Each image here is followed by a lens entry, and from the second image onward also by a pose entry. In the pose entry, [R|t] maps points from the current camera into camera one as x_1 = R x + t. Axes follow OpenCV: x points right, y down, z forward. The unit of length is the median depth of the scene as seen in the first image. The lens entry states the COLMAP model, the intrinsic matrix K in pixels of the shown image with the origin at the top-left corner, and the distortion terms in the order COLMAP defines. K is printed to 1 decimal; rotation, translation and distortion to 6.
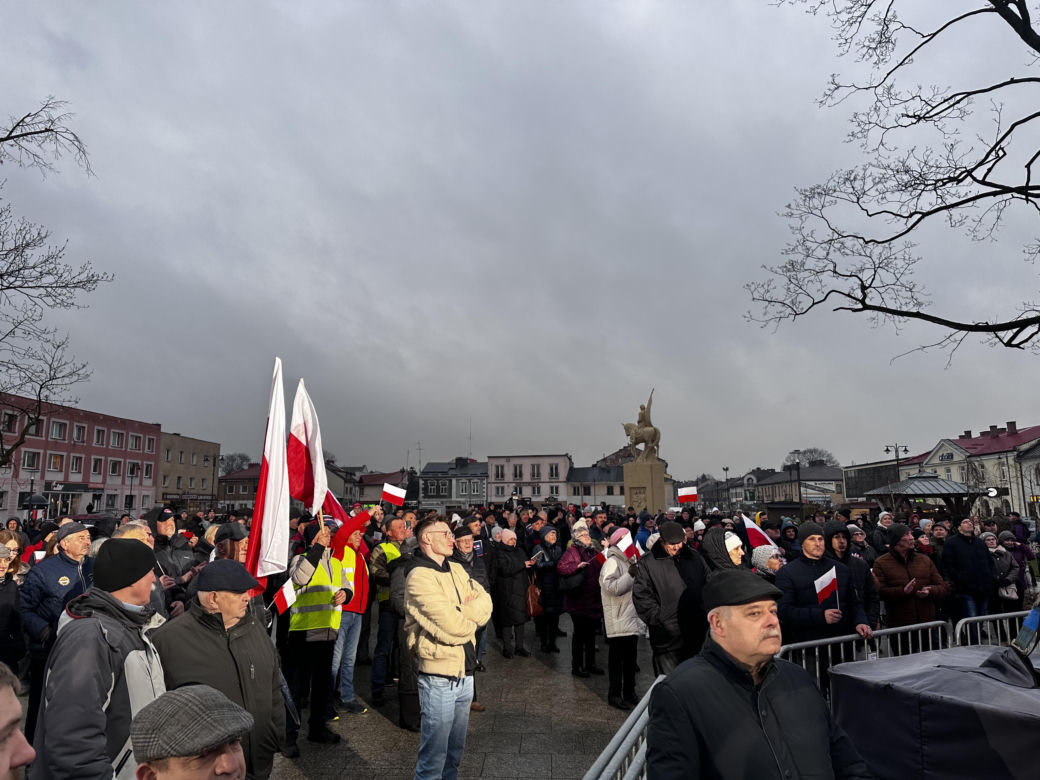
lens RADIAL K [[715.5, 0, 516.9], [0, 715.5, 386.1], [0, 0, 1]] dist [0.096242, -0.114289]
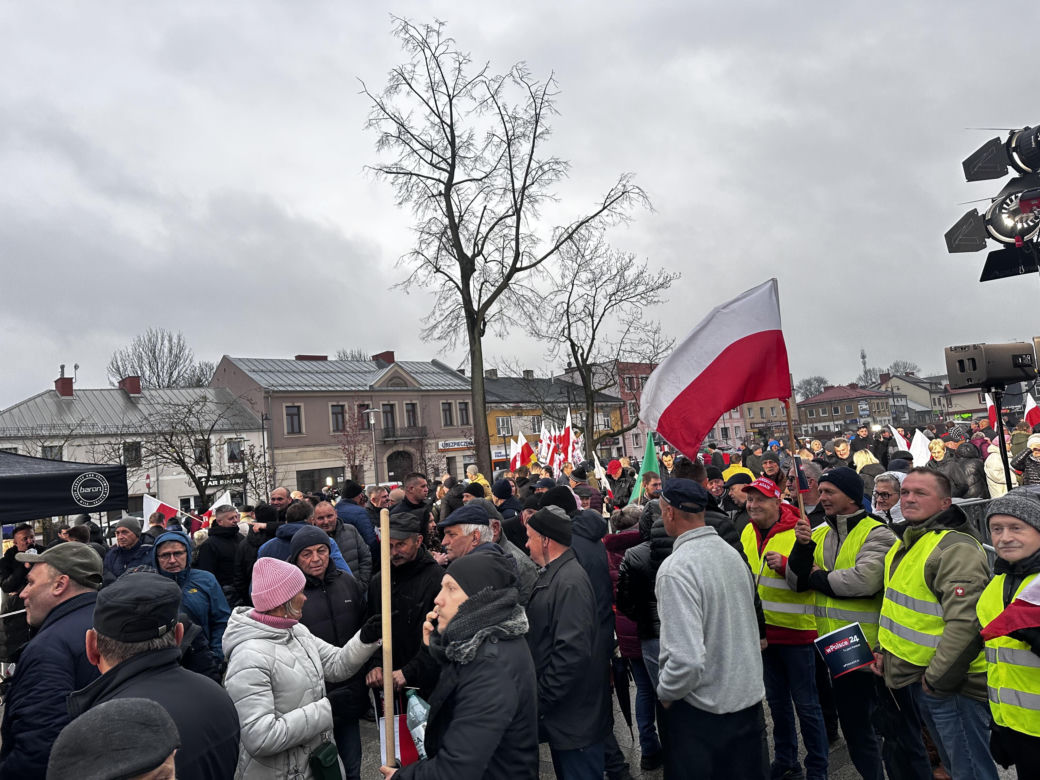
lens RADIAL K [[735.2, 0, 520.0], [0, 735.2, 390.0], [0, 0, 1]] dist [0.108803, -0.128203]
pose [[0.723649, -0.130182, -0.677780, 0.055052], [0.205551, 0.978136, 0.031590, -0.017085], [0.658848, -0.162179, 0.734586, -0.097793]]
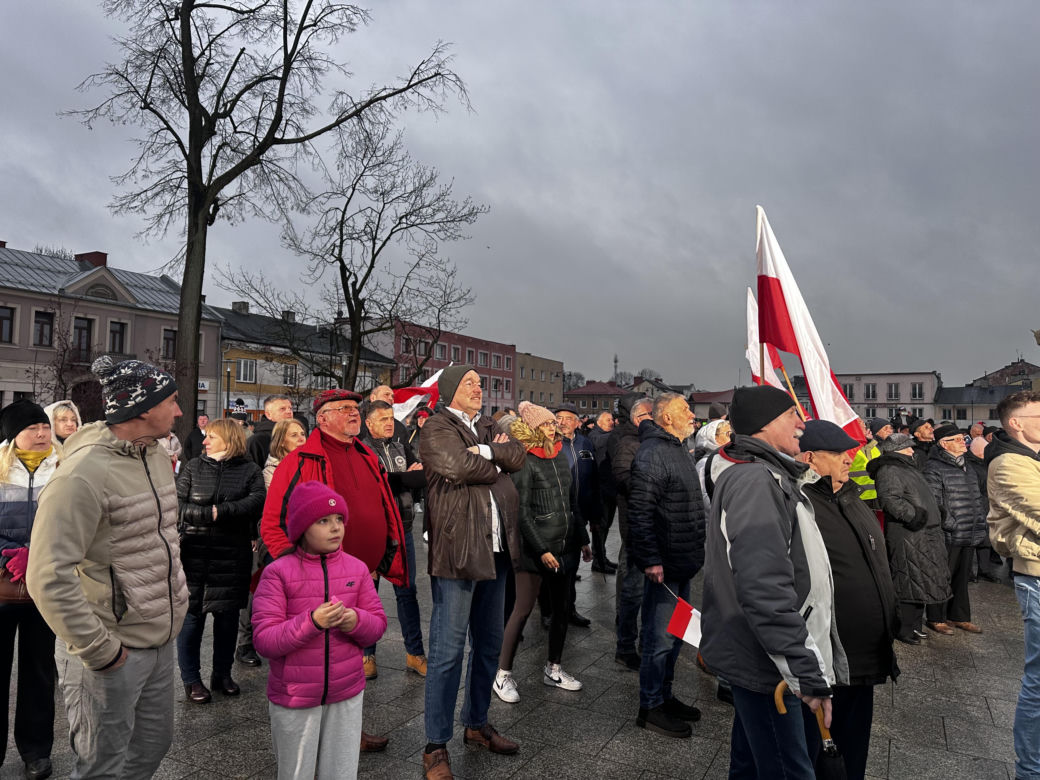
lens RADIAL K [[715.5, 0, 516.9], [0, 715.5, 386.1], [0, 0, 1]] dist [0.096242, -0.114289]
pose [[0.904987, 0.004455, -0.425416, -0.019010], [0.042634, 0.993962, 0.101105, 0.004318], [0.423297, -0.109636, 0.899333, 0.001135]]
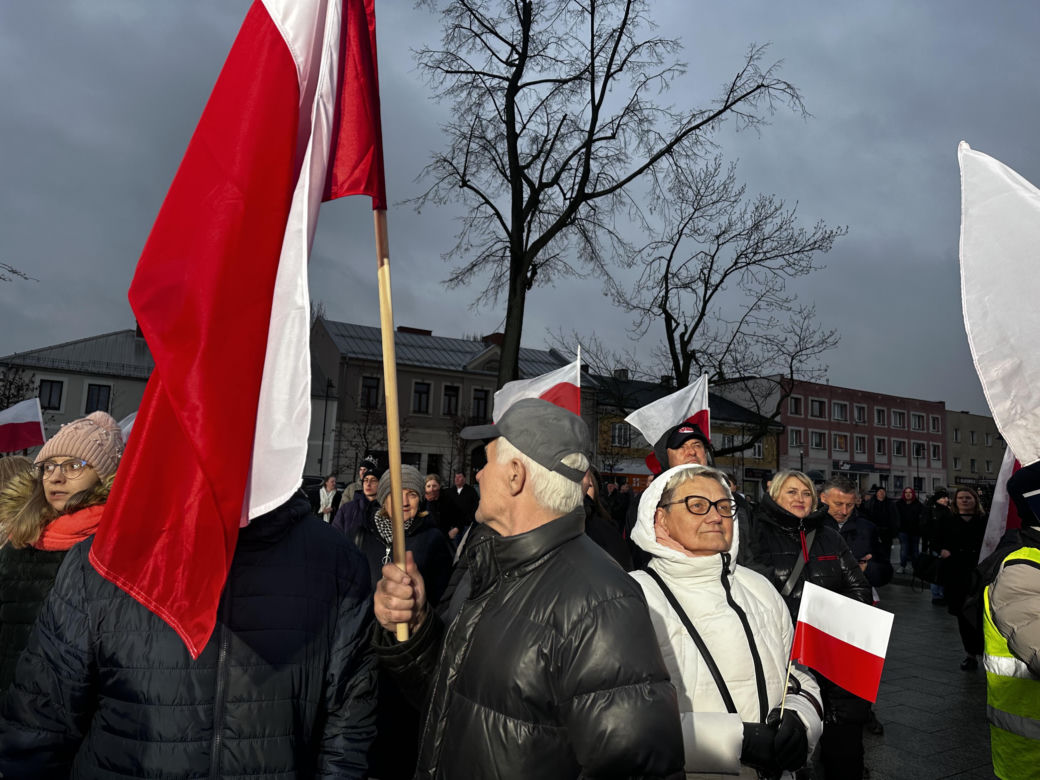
lens RADIAL K [[710.9, 0, 518.8], [0, 710.9, 386.4], [0, 0, 1]] dist [0.105229, -0.129353]
pose [[0.540676, -0.073183, -0.838041, -0.013457], [0.088887, 0.995602, -0.029595, 0.013975], [0.836521, -0.058490, 0.544804, 0.060655]]
